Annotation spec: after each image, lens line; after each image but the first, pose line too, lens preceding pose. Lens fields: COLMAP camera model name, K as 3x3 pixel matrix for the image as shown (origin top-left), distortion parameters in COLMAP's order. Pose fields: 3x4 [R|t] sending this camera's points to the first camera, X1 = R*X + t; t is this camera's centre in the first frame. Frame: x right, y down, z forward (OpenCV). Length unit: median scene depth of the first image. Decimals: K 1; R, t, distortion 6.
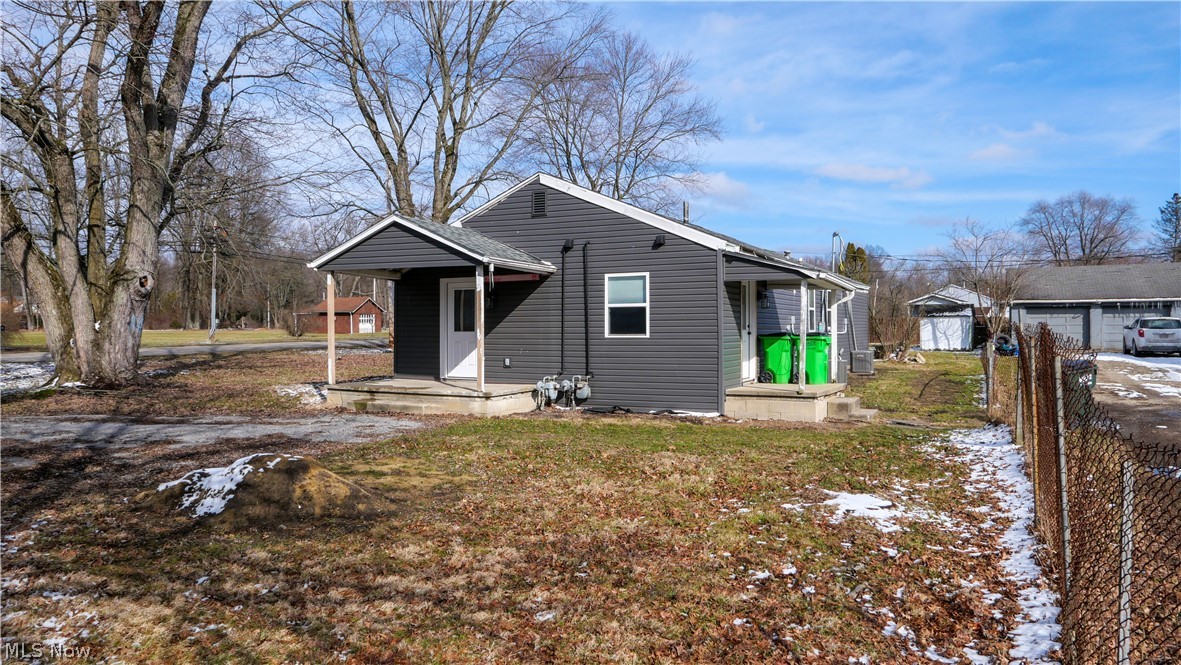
lens RADIAL K [[749.7, 0, 590.5], [0, 749.7, 332.5], [0, 0, 1]] dist [-0.004808, -0.001603]
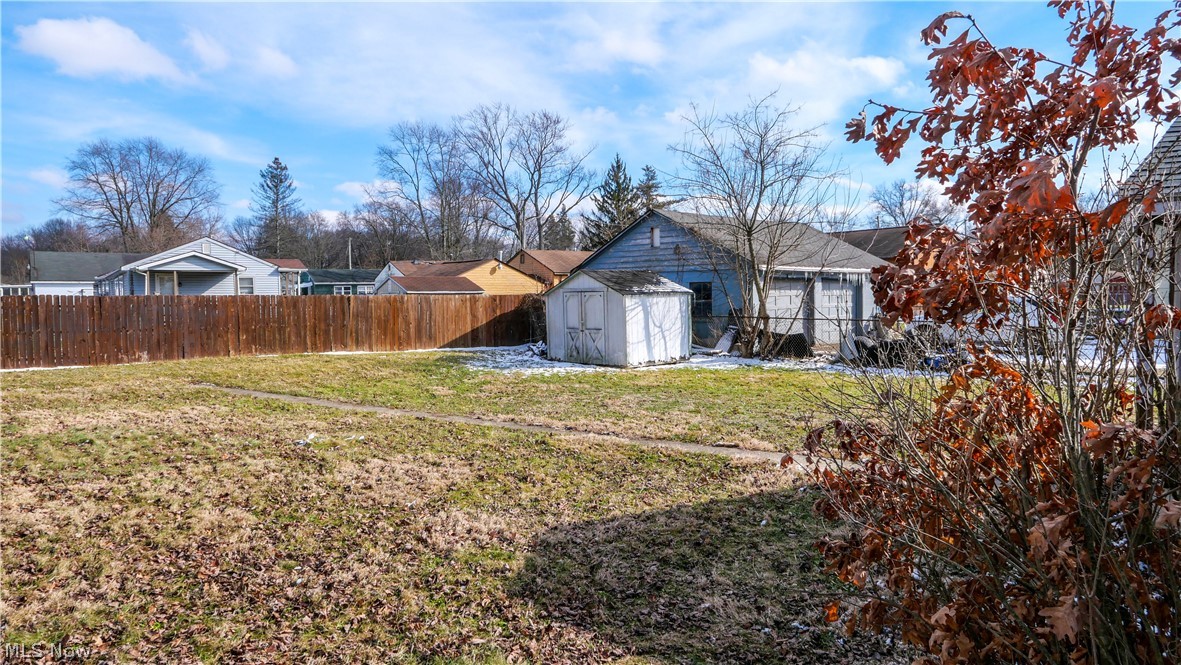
lens RADIAL K [[749.7, 0, 590.5], [0, 749.7, 332.5], [0, 0, 1]] dist [-0.004808, -0.001603]
pose [[0.295583, -0.048969, 0.954061, -0.002531], [0.013282, 0.998799, 0.047151, -0.019093], [-0.955225, -0.001266, 0.295878, 0.895933]]
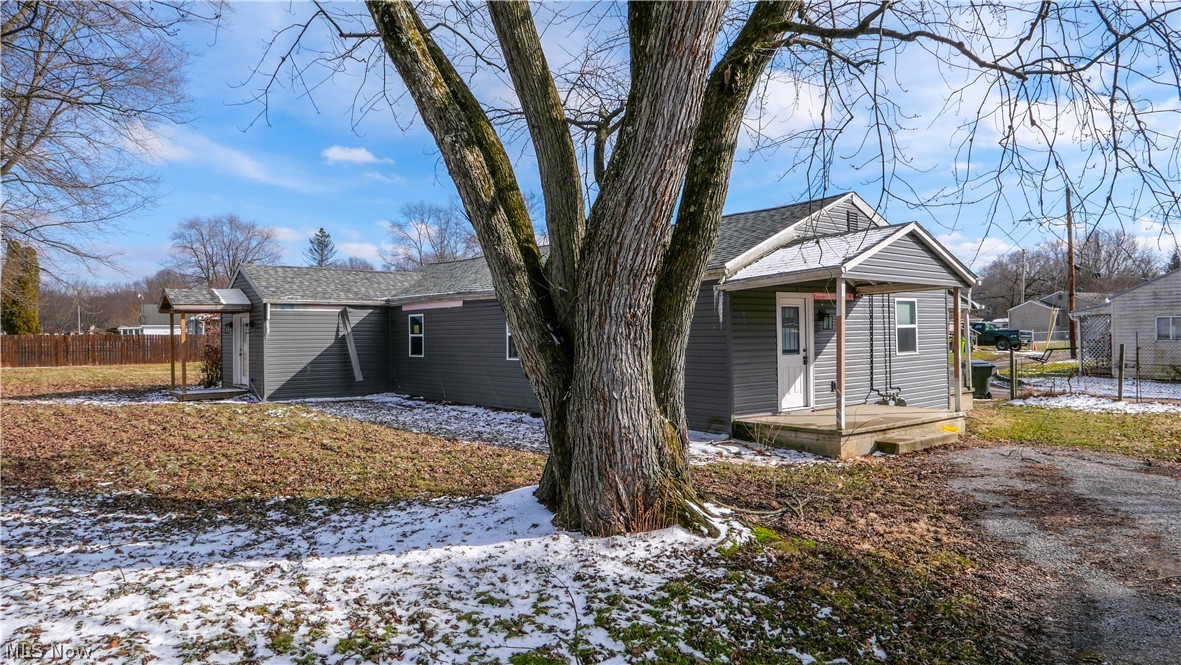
lens RADIAL K [[749.7, 0, 590.5], [0, 749.7, 332.5], [0, 0, 1]] dist [-0.004808, -0.001603]
pose [[0.392641, -0.001463, 0.919691, -0.400508], [0.017248, 0.999835, -0.005773, -0.009289], [-0.919530, 0.018129, 0.392601, 0.335432]]
